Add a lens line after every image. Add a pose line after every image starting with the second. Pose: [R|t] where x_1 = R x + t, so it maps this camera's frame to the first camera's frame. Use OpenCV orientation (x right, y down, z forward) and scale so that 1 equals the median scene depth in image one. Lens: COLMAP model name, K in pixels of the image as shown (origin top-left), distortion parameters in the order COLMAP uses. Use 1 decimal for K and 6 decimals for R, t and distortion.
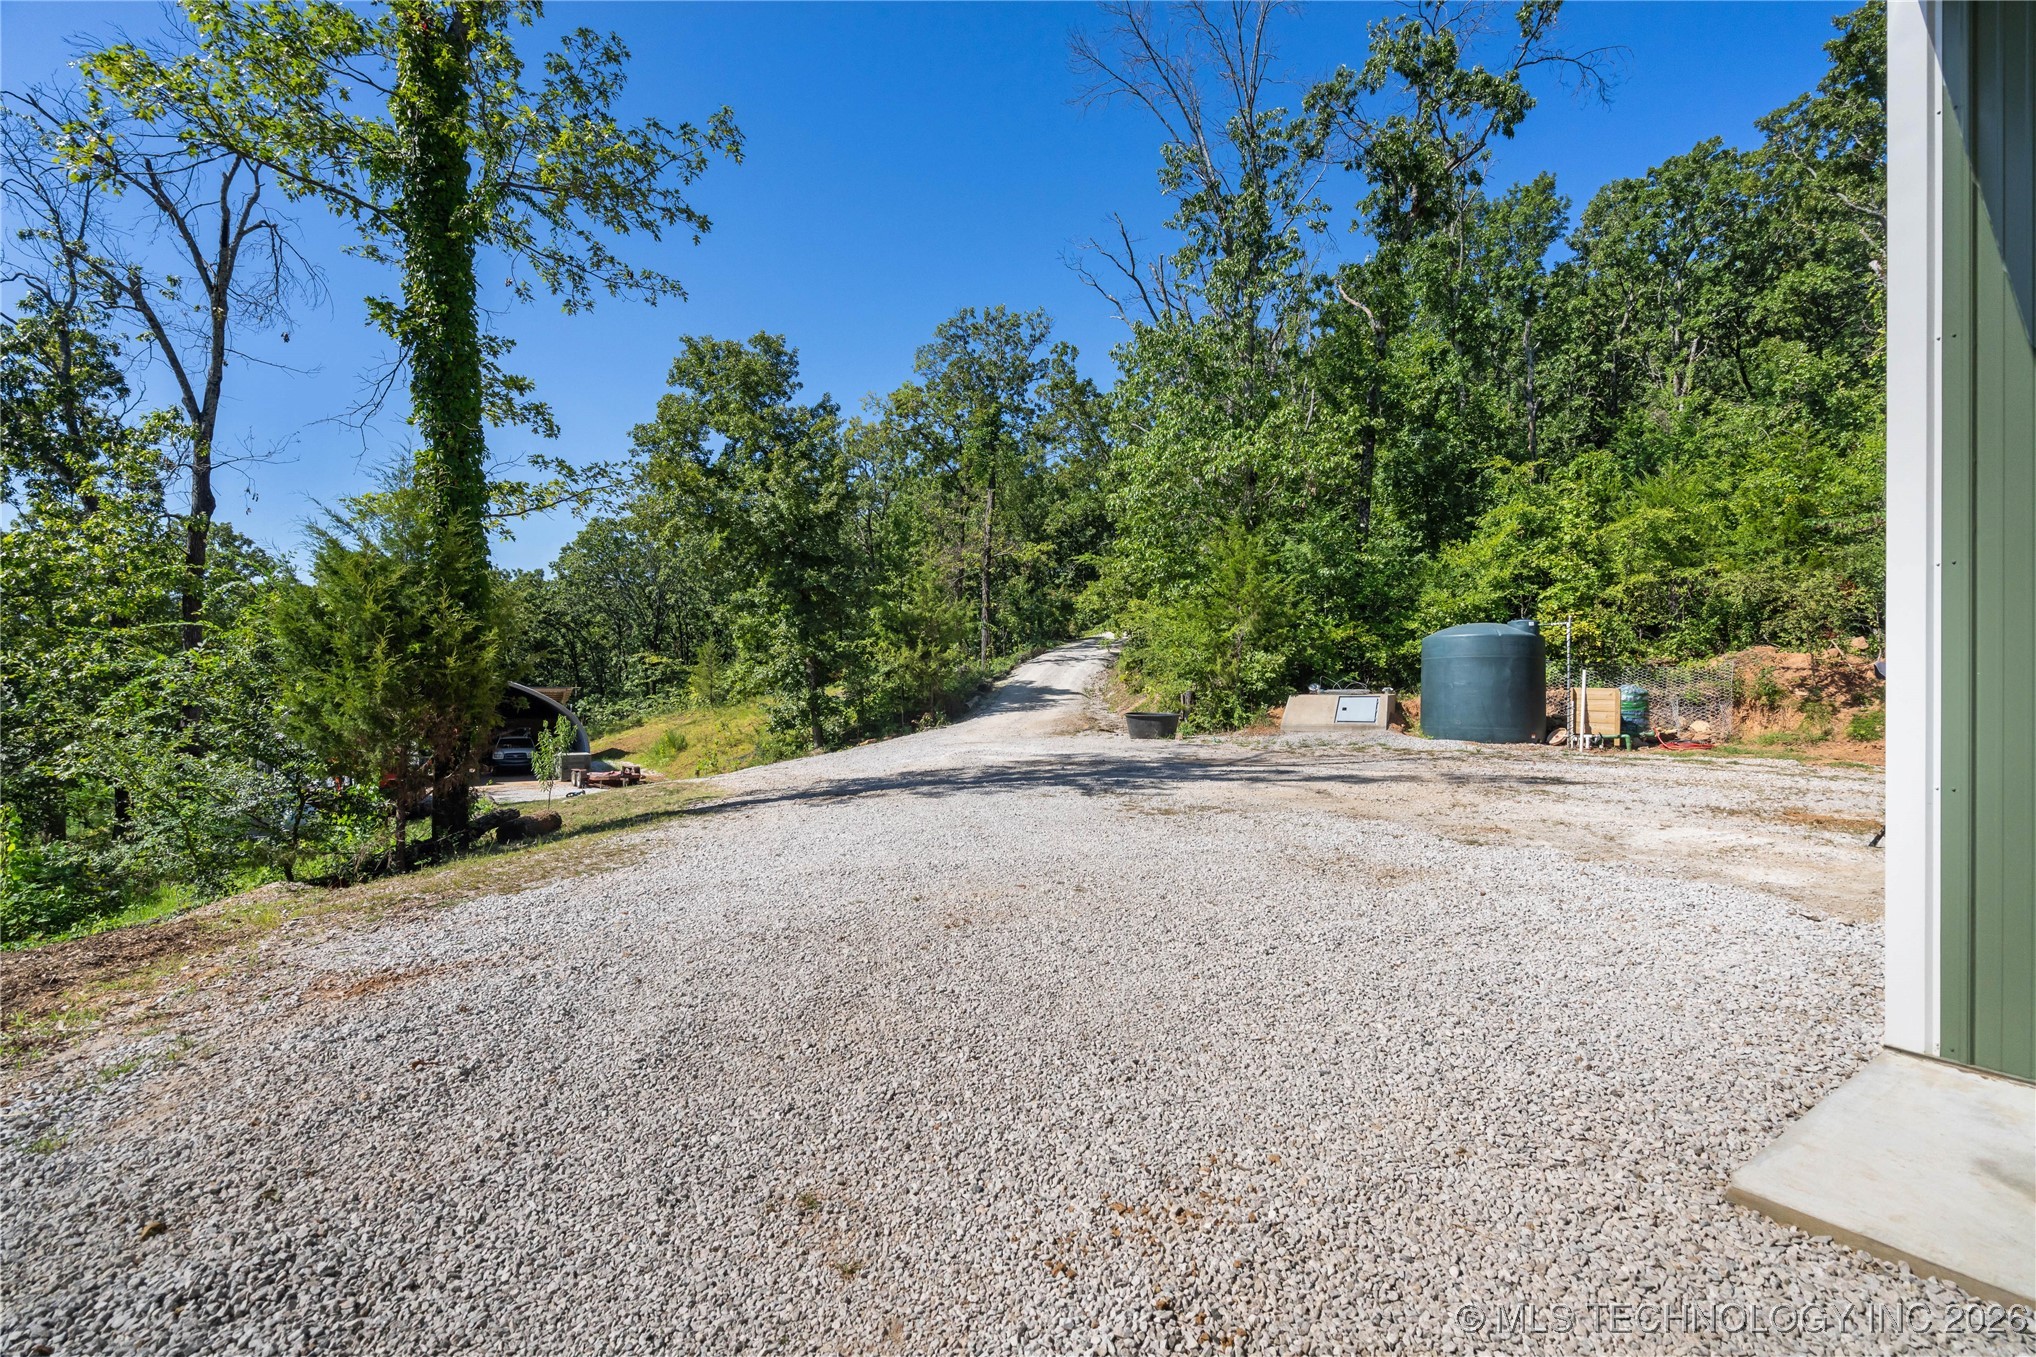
lens RADIAL K [[911.4, 0, 1029.8], [0, 911.4, 687.9], [0, 0, 1]] dist [-0.001035, -0.000552]
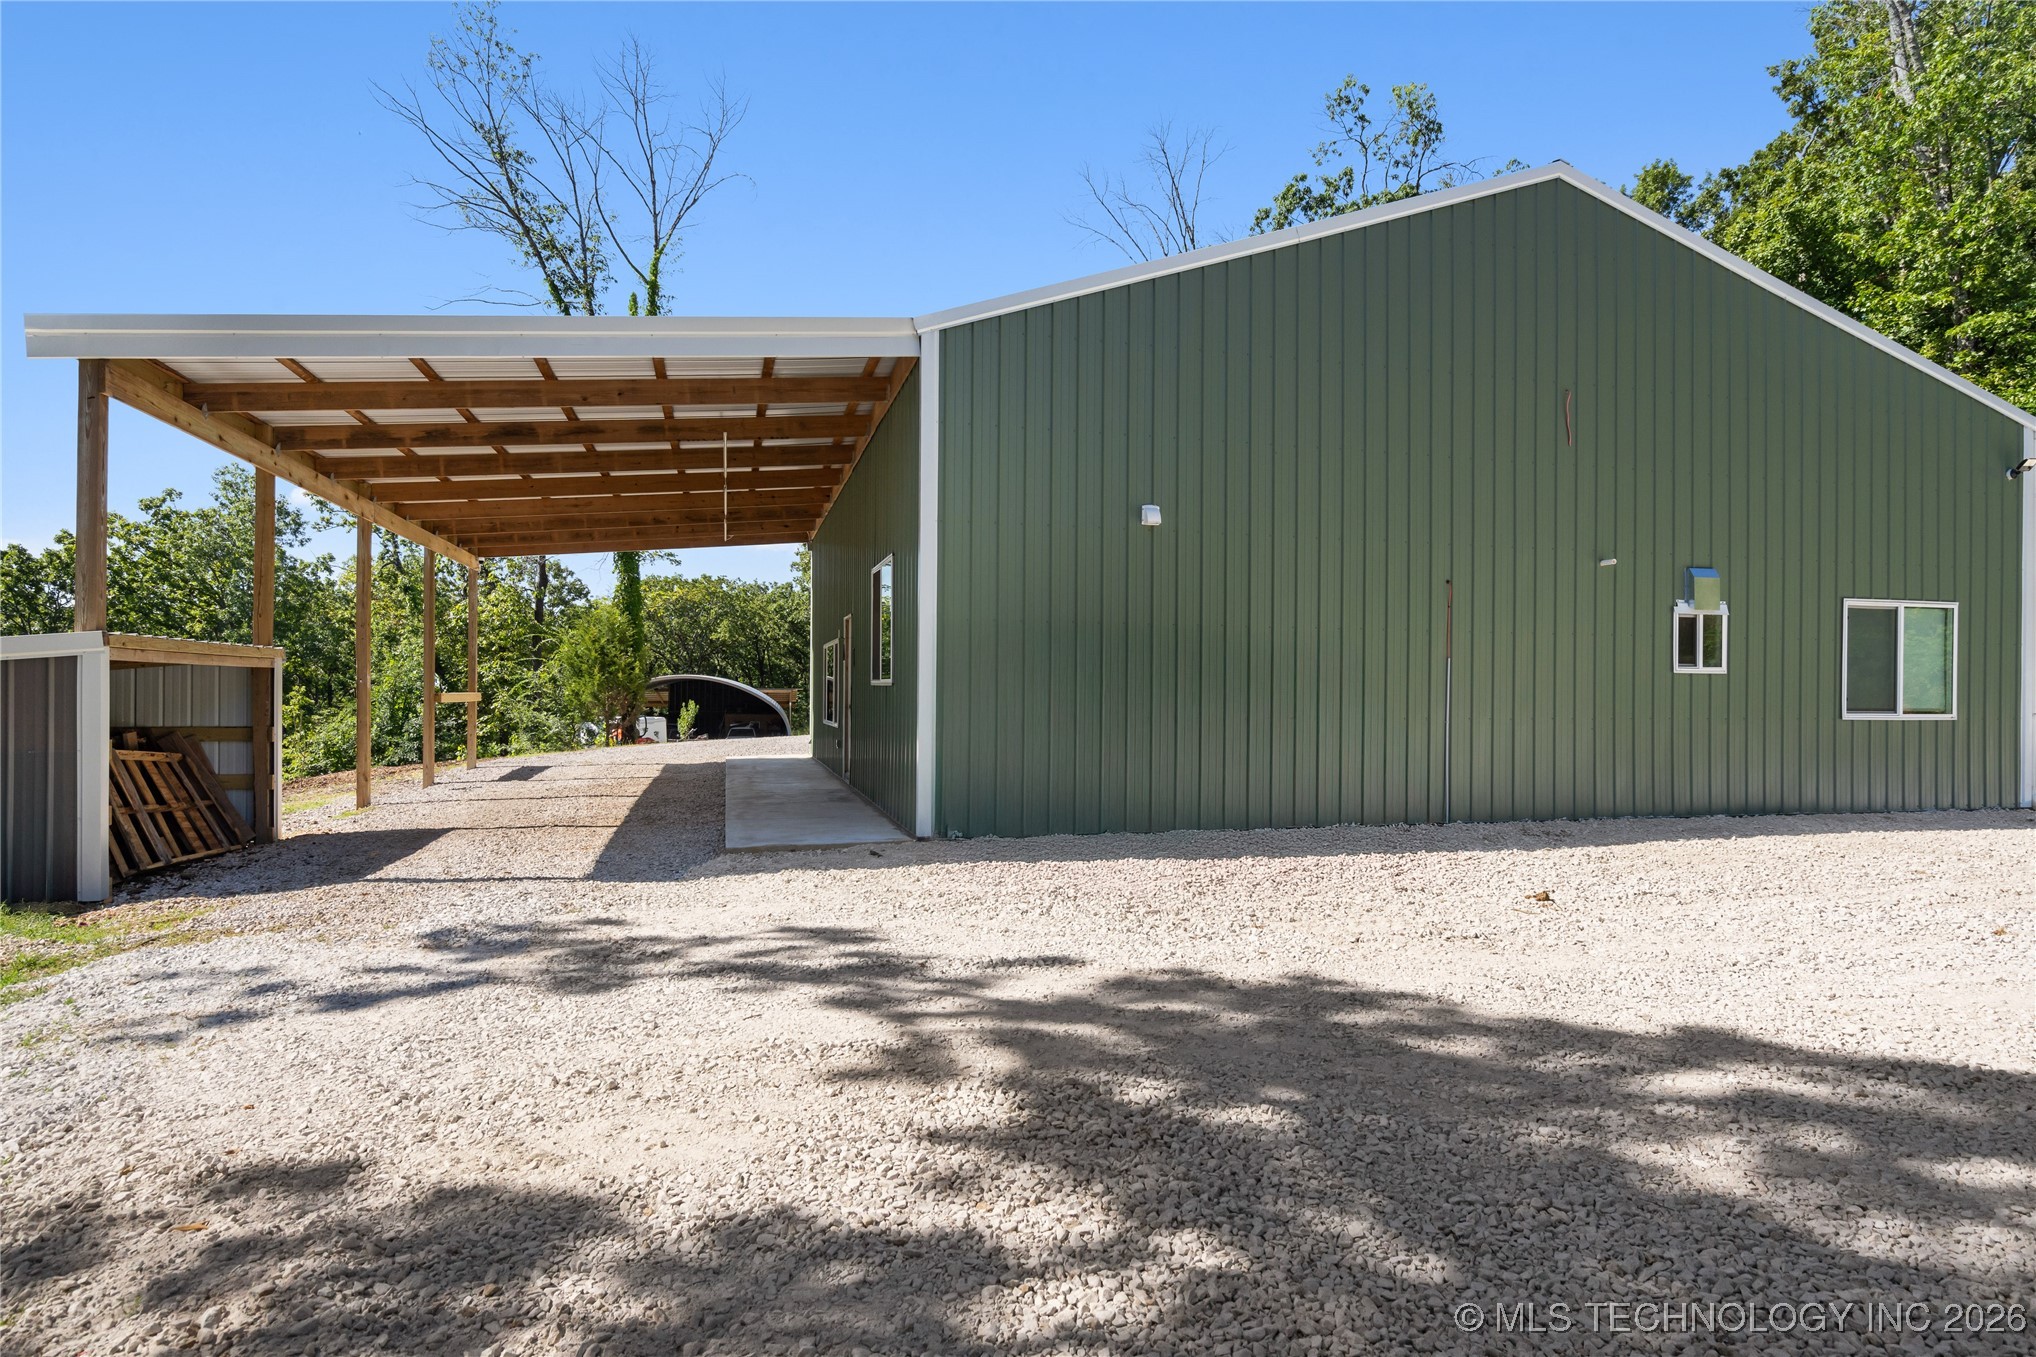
lens RADIAL K [[1117.3, 0, 1018.0], [0, 1117.3, 678.5], [0, 0, 1]] dist [0.003199, 0.000460]
pose [[0.944665, -0.001587, -0.328033, 0.451774], [-0.002560, 0.999922, -0.012211, 0.005487], [0.328027, 0.012375, 0.944587, -0.498735]]
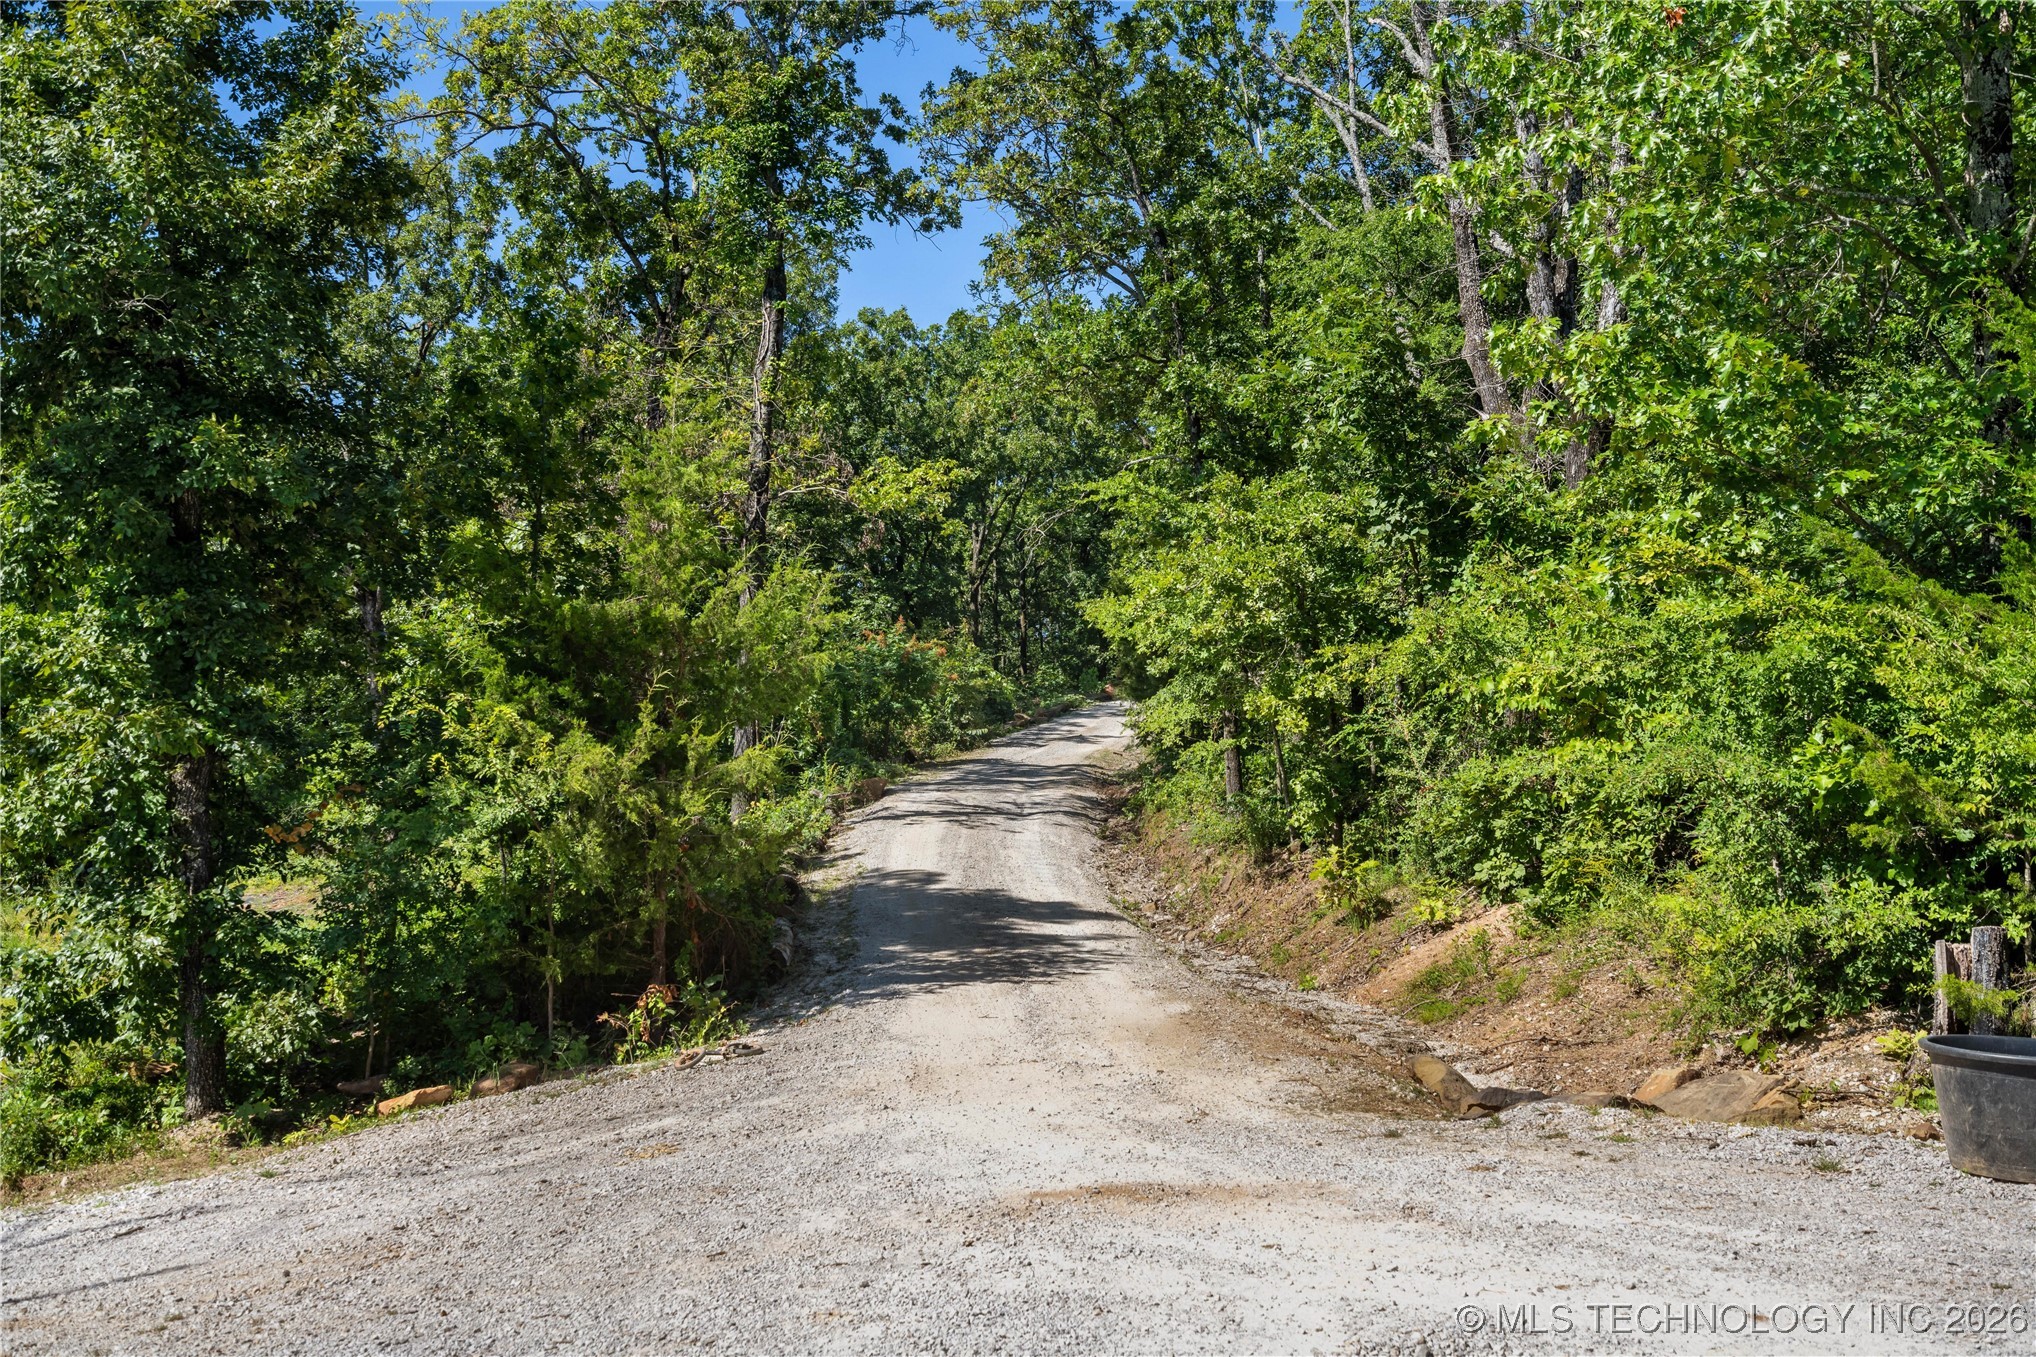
lens RADIAL K [[1981.2, 0, 1016.9], [0, 1981.2, 702.4], [0, 0, 1]] dist [0.013994, 0.013729]
pose [[0.984534, 0.037479, 0.171137, -0.110137], [-0.020875, 0.994986, -0.097810, 0.000304], [-0.173945, 0.092725, 0.980380, 0.413443]]
